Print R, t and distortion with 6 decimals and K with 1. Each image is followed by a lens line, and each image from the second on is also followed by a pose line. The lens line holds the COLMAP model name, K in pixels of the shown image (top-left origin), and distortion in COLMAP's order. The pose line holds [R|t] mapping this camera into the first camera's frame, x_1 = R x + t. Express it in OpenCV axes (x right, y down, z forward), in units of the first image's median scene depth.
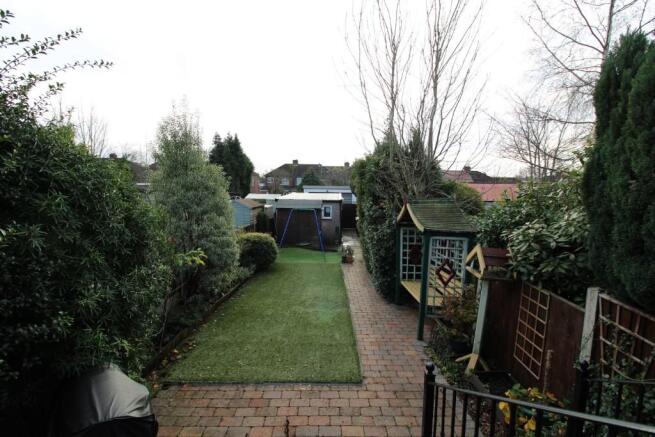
lens RADIAL K [[306.7, 0, 332.4], [0, 306.7, 219.7], [0, 0, 1]] dist [0.001052, -0.011670]
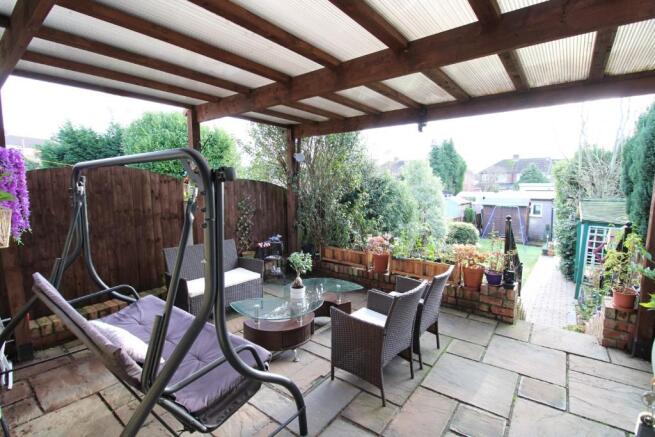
lens RADIAL K [[306.7, 0, 332.4], [0, 306.7, 219.7], [0, 0, 1]] dist [0.001052, -0.011670]
pose [[0.788122, 0.050671, -0.613430, 0.074837], [-0.045708, 0.998672, 0.023768, 0.014760], [0.613820, 0.009307, 0.789391, -0.239850]]
